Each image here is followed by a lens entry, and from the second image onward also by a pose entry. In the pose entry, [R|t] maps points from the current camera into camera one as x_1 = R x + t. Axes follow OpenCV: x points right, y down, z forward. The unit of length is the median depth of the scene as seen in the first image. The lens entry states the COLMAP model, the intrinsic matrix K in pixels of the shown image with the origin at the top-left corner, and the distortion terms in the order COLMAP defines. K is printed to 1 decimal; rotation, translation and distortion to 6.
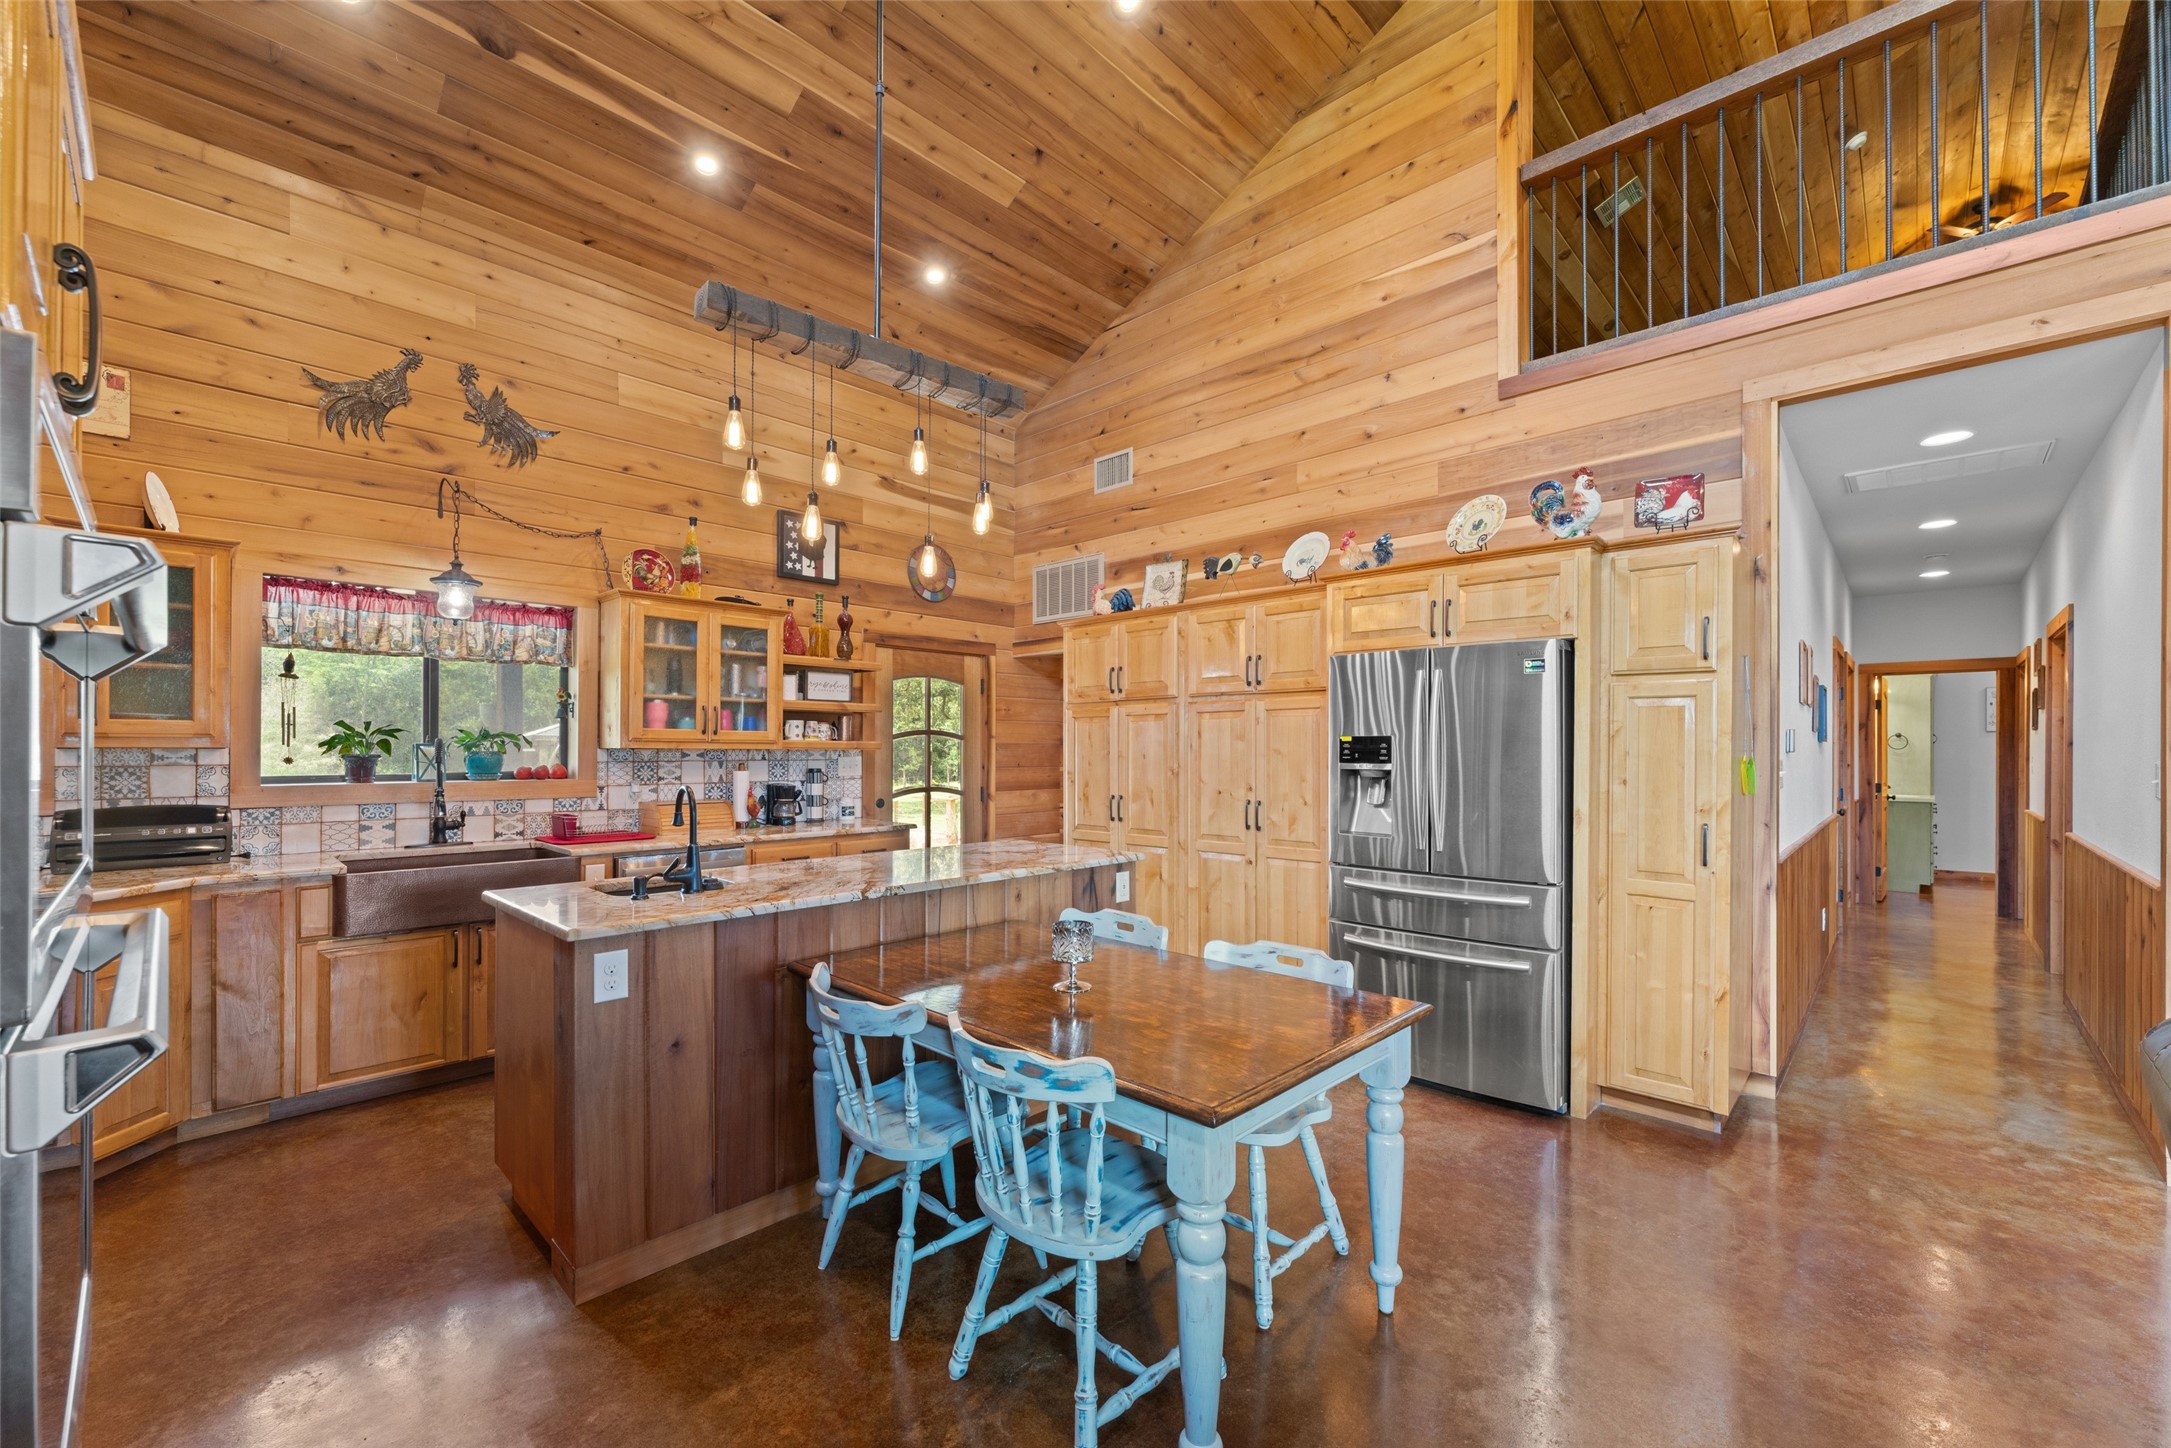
lens RADIAL K [[869.5, 0, 1072.9], [0, 869.5, 746.3], [0, 0, 1]] dist [0.000914, -0.001060]
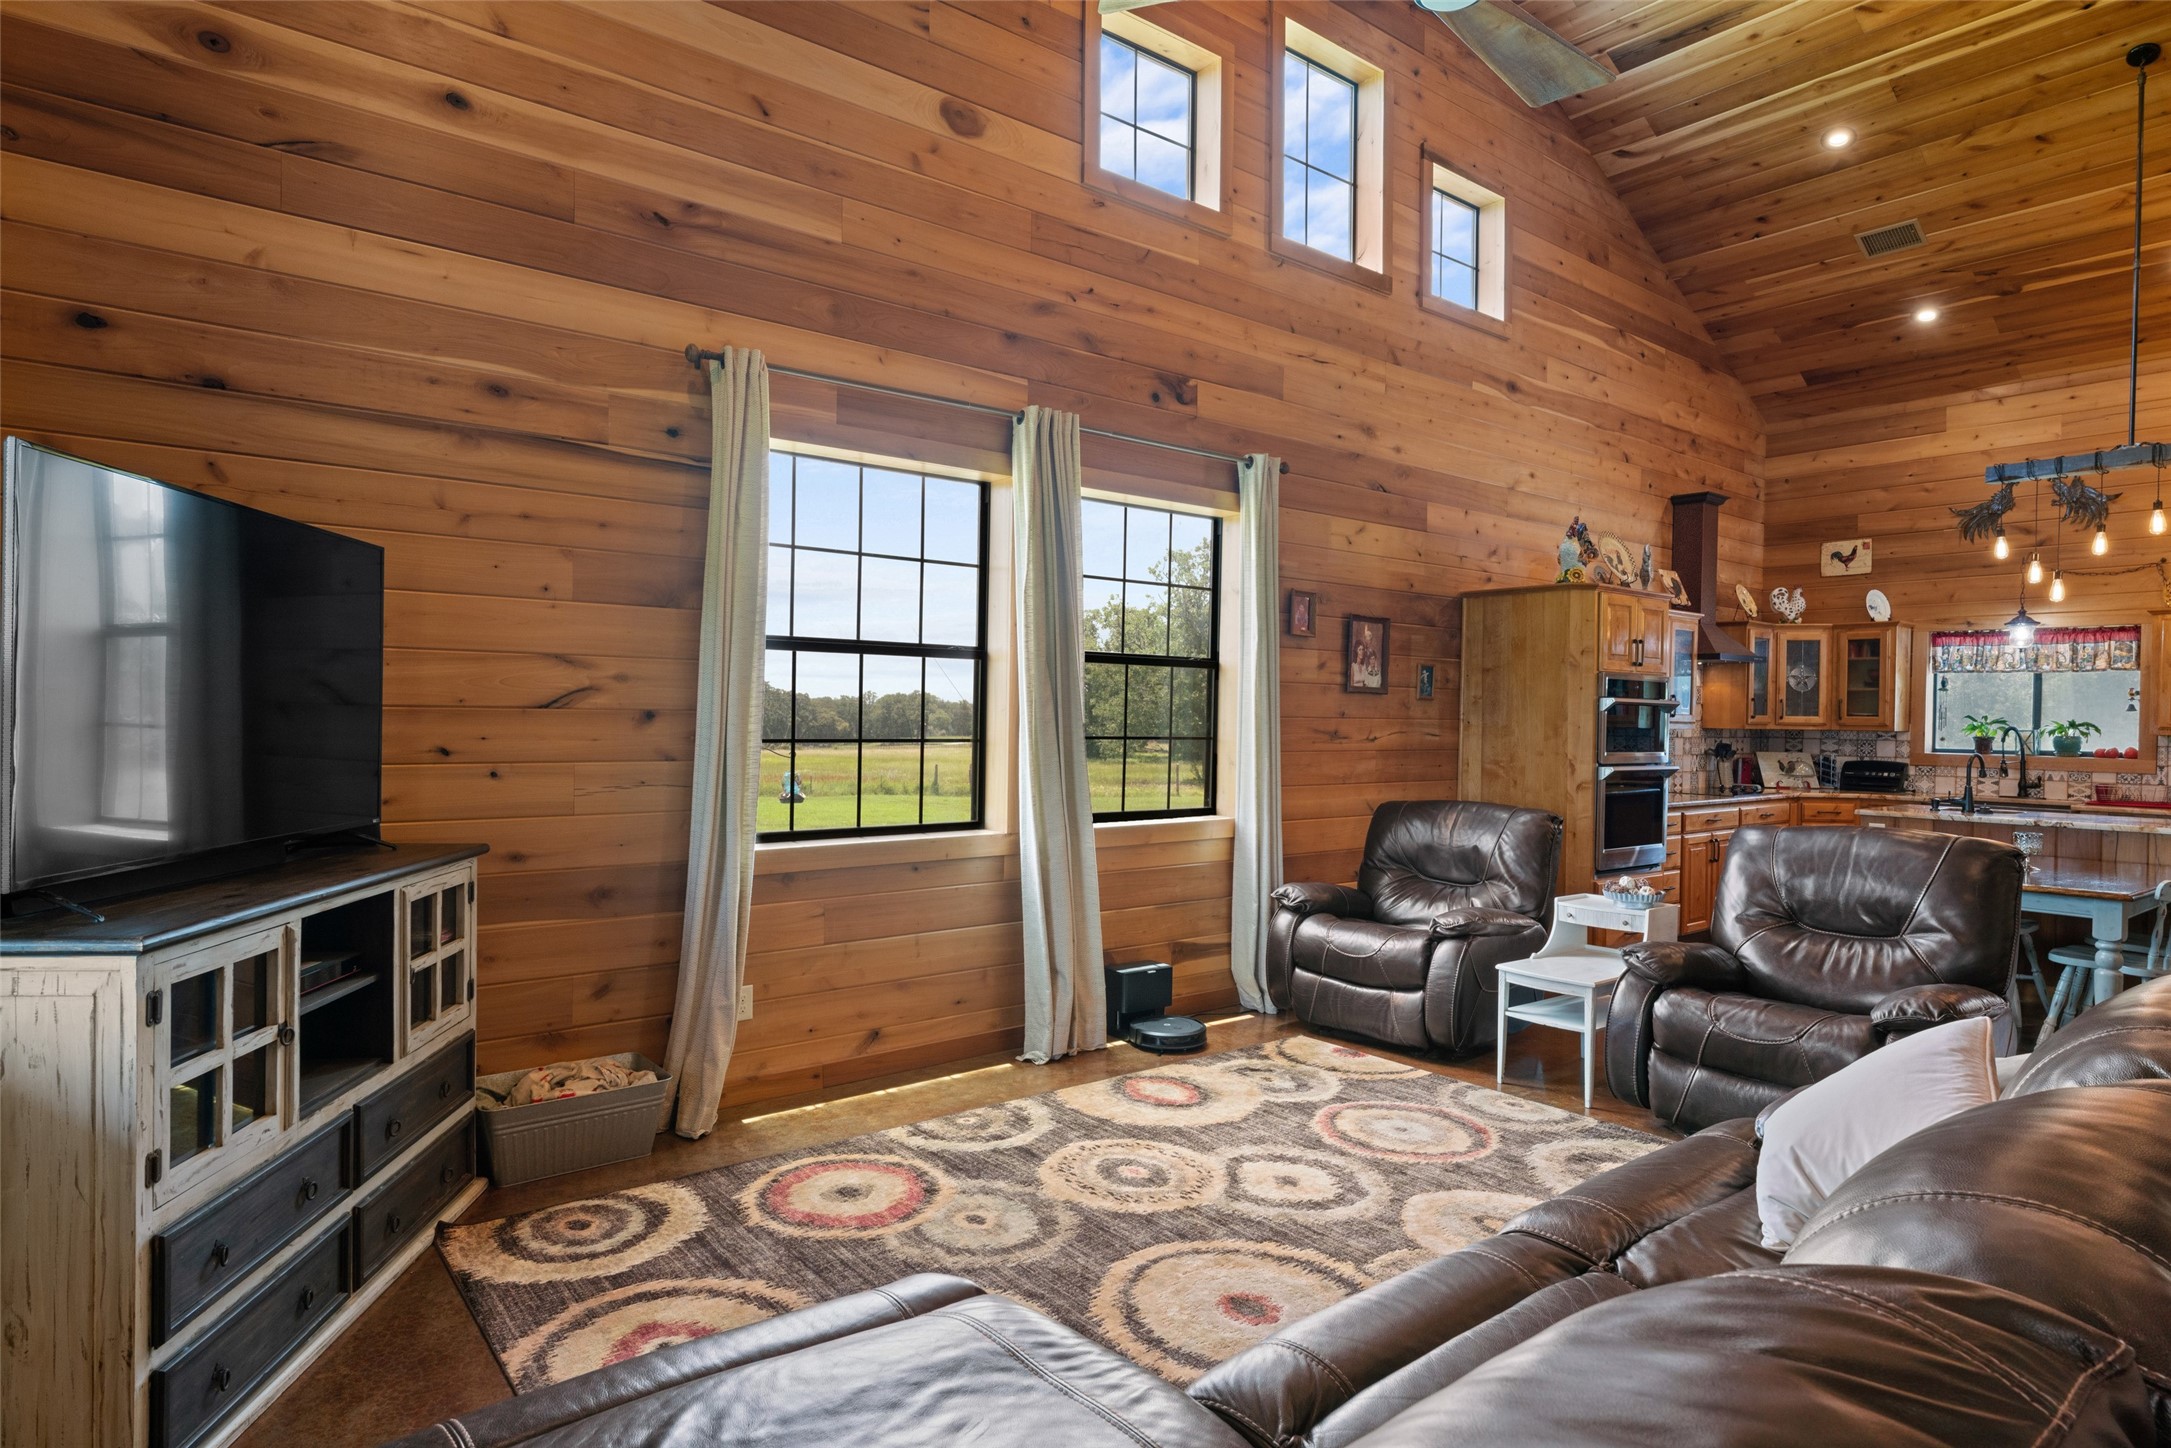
lens RADIAL K [[1211.8, 0, 1077.4], [0, 1211.8, 724.2], [0, 0, 1]] dist [-0.002054, -0.000565]
pose [[-0.130628, 0.002534, -0.991428, 1.018646], [-0.014104, 0.999891, 0.004414, 0.000416], [0.991331, 0.014559, -0.130578, -0.227281]]
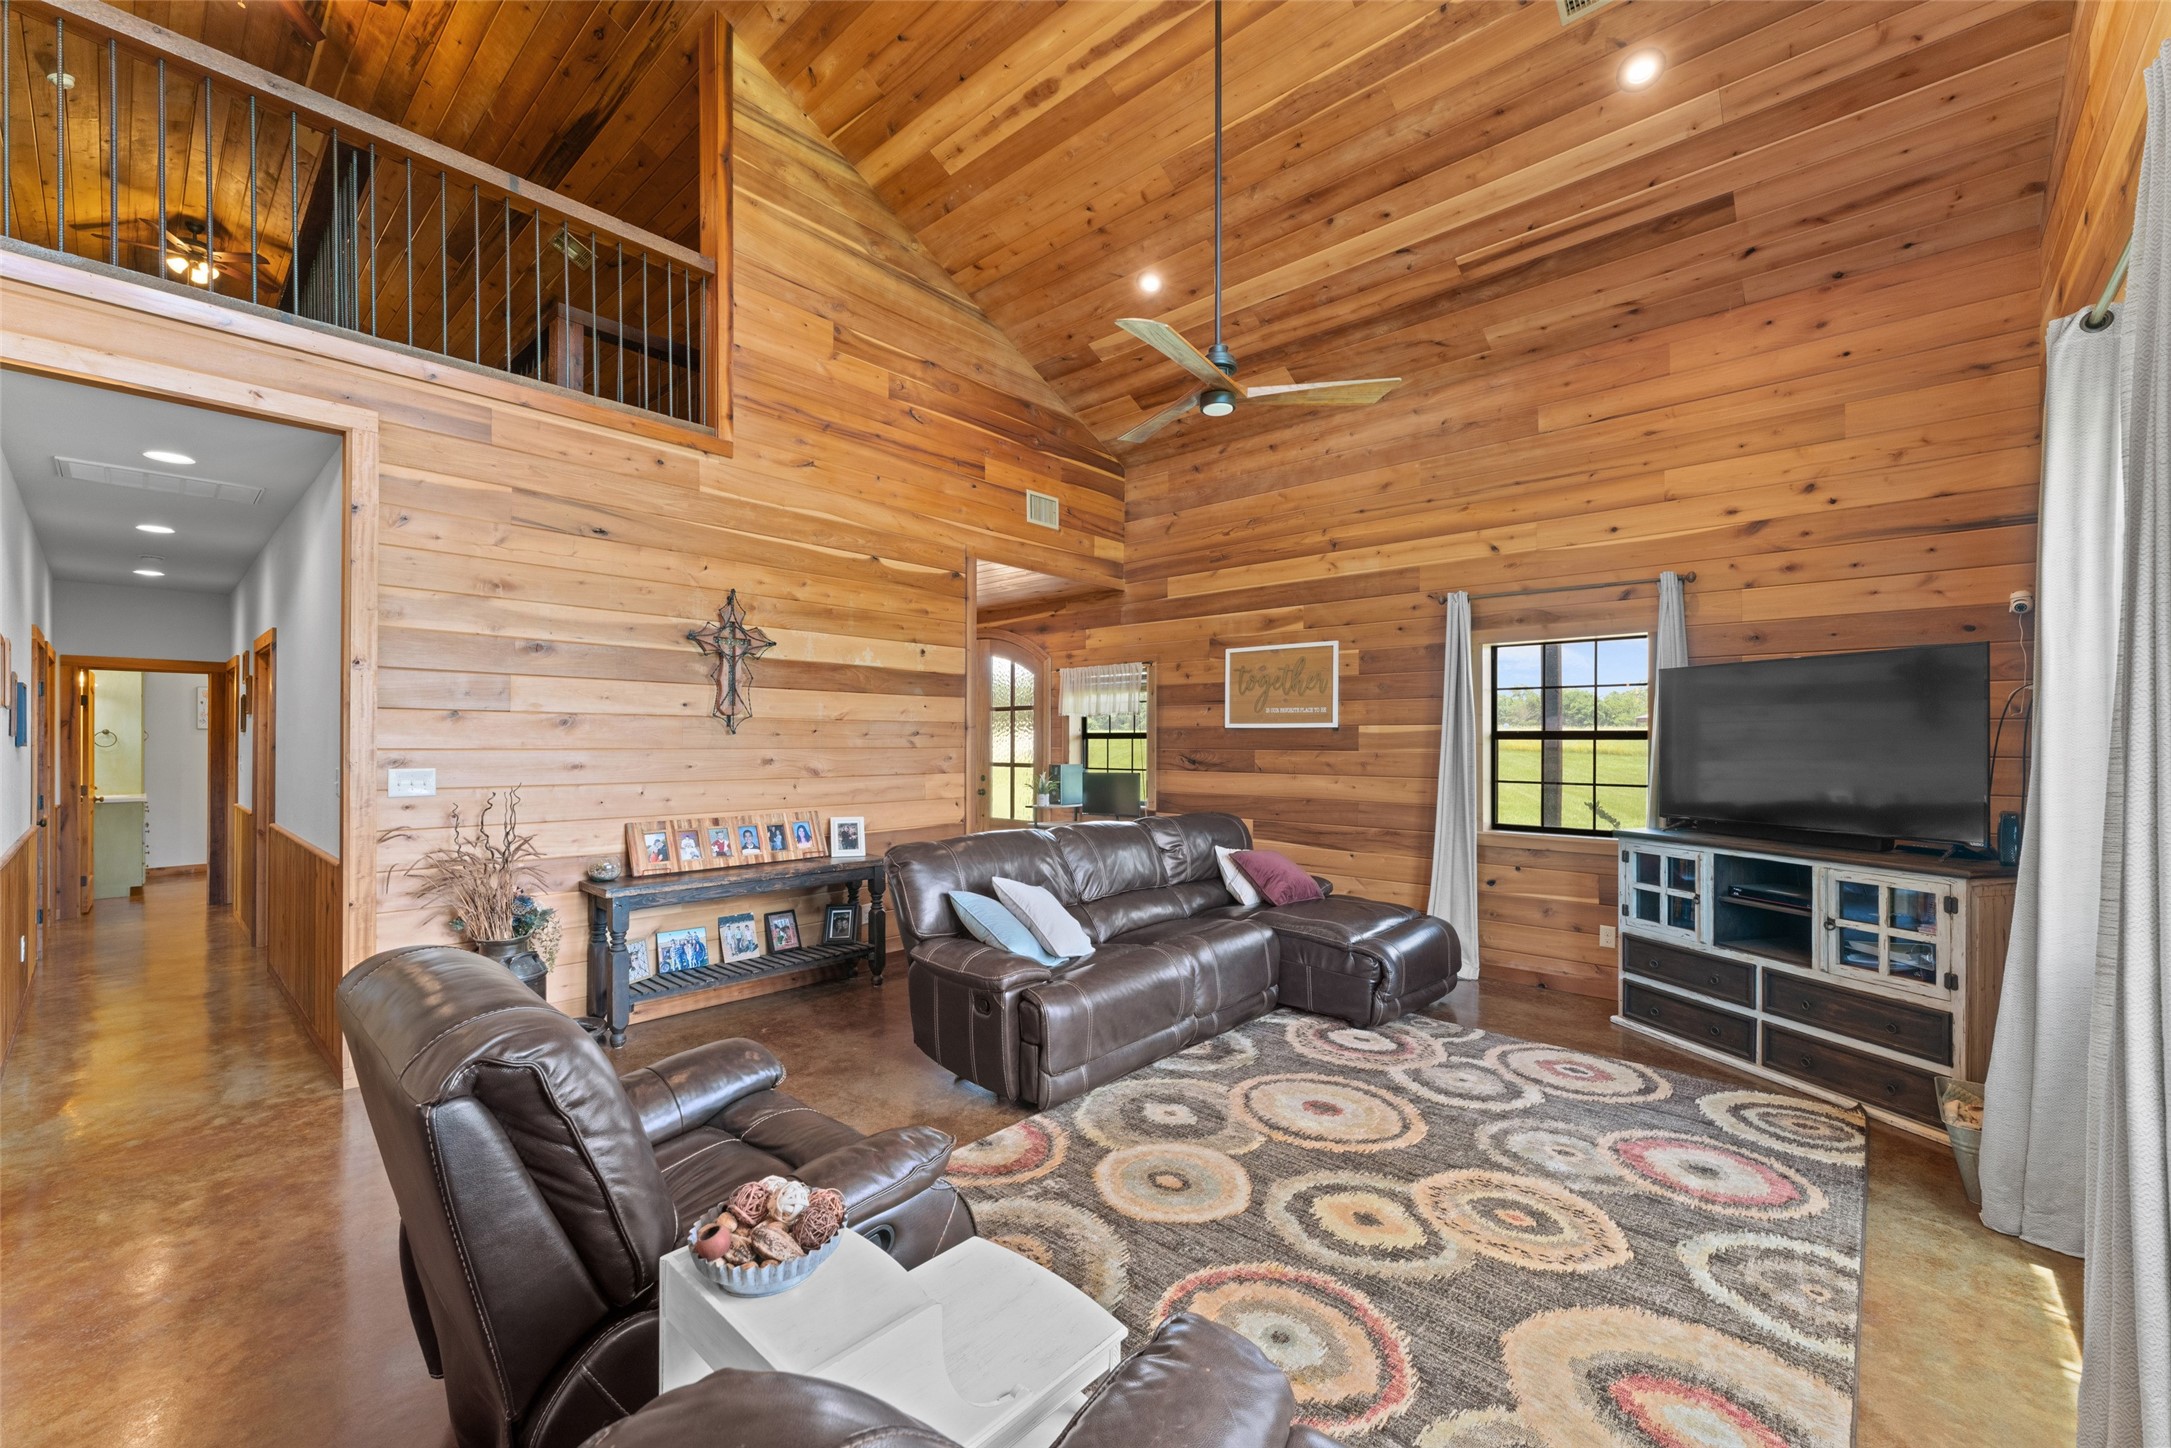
lens RADIAL K [[869.5, 0, 1078.9], [0, 869.5, 736.4], [0, 0, 1]] dist [0.000914, -0.001060]
pose [[-0.034742, 0.000874, 0.999396, -0.048755], [-0.000567, 0.999999, -0.000894, -0.014840], [-0.999396, -0.000598, -0.034742, -0.034751]]
